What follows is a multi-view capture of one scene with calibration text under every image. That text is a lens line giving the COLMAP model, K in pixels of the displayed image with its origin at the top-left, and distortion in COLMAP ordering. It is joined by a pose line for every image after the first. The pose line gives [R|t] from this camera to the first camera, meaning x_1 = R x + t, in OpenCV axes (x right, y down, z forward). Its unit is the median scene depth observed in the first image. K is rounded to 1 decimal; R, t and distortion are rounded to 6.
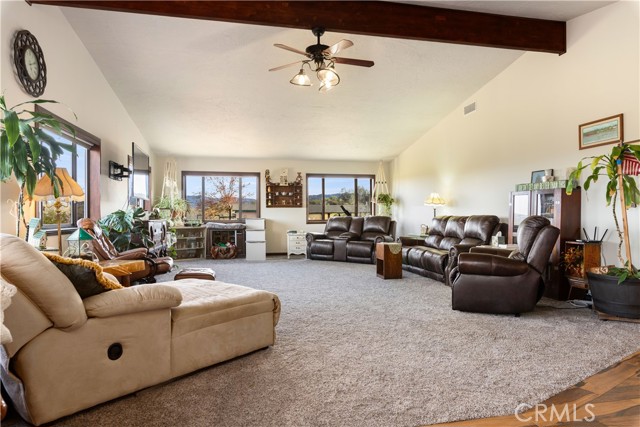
lens RADIAL K [[394.3, 0, 319.6], [0, 394.3, 216.8], [0, 0, 1]] dist [-0.007916, -0.002217]
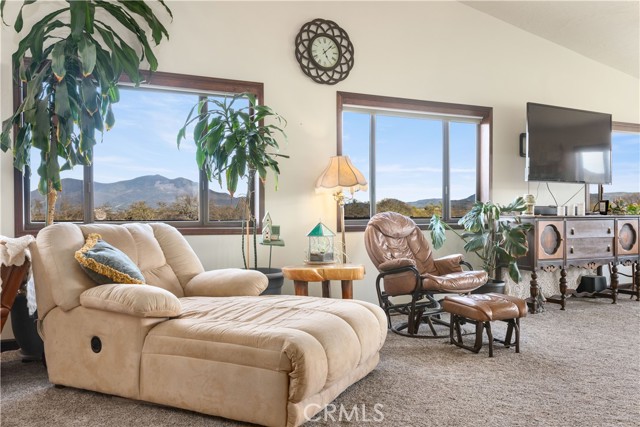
lens RADIAL K [[532.8, 0, 319.7], [0, 532.8, 211.8], [0, 0, 1]] dist [-0.002350, -0.004010]
pose [[0.232601, -0.003724, -0.972565, 0.526571], [0.001625, 0.999993, -0.003441, 0.003797], [0.972571, -0.000780, 0.232605, 0.695559]]
